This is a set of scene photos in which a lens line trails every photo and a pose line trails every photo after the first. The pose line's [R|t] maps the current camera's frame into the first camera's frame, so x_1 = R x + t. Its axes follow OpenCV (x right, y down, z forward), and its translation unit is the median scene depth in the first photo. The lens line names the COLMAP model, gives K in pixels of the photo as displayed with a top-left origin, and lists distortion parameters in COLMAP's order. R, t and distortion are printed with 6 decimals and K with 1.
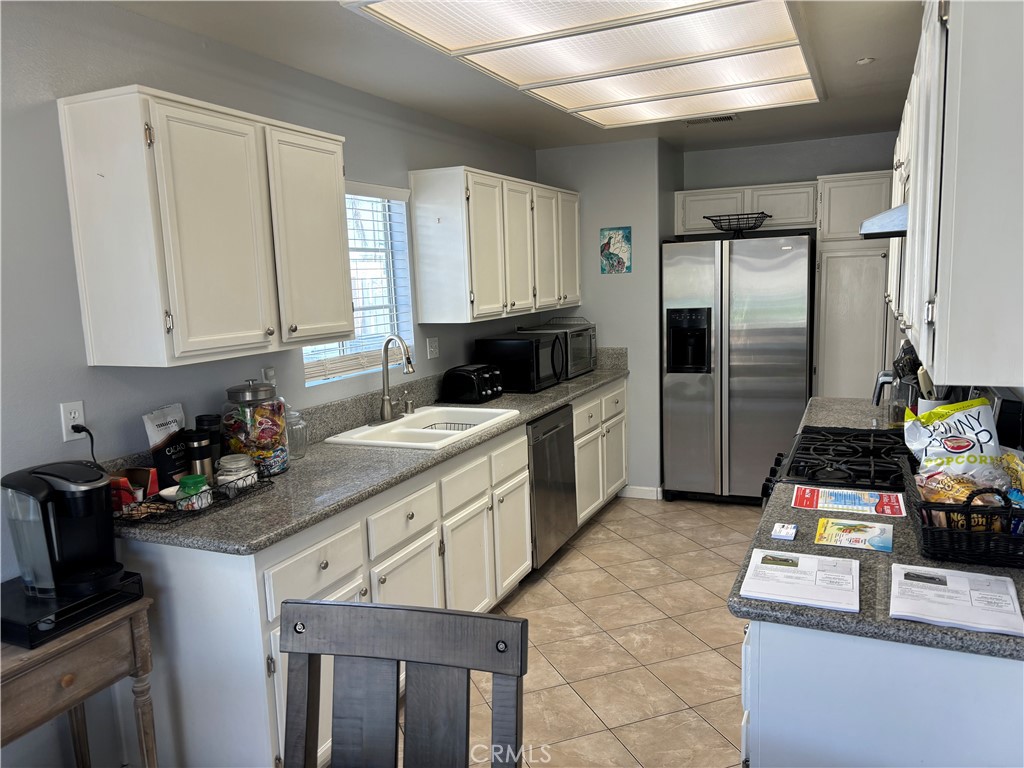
lens RADIAL K [[753.1, 0, 512.0], [0, 753.1, 384.0], [0, 0, 1]] dist [-0.002390, -0.000986]
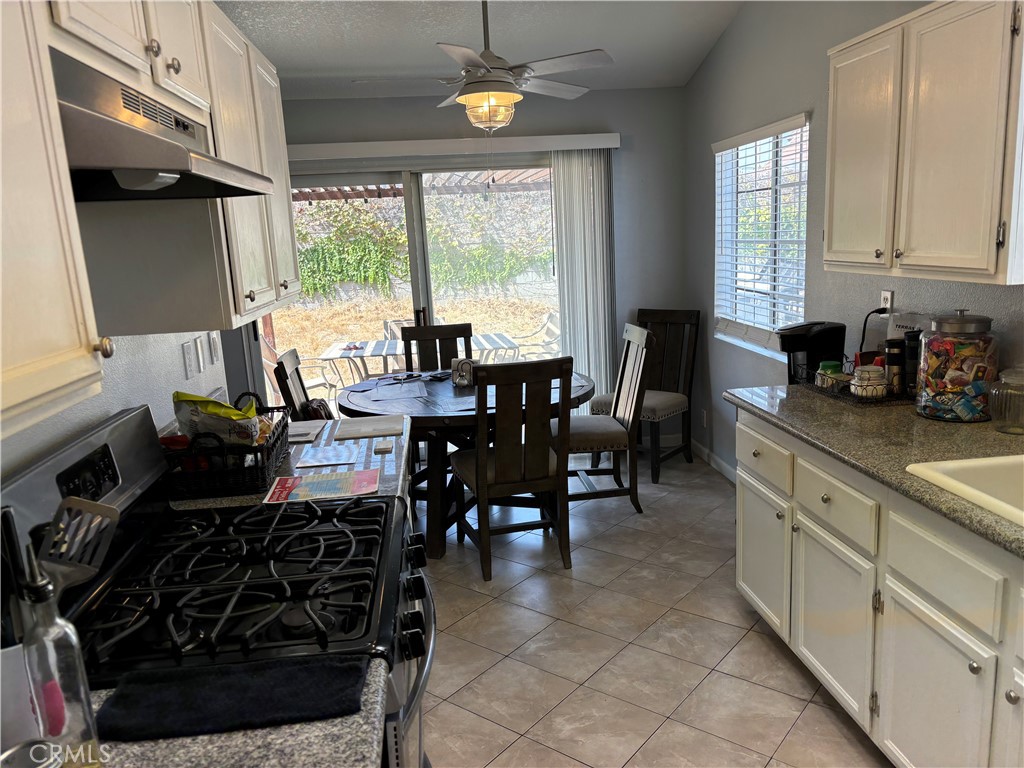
lens RADIAL K [[753.1, 0, 512.0], [0, 753.1, 384.0], [0, 0, 1]] dist [-0.002390, -0.000986]
pose [[-0.853552, 0.181448, -0.488390, 0.674535], [0.005974, 0.940743, 0.339068, -0.282757], [0.520973, 0.286494, -0.804057, 1.824511]]
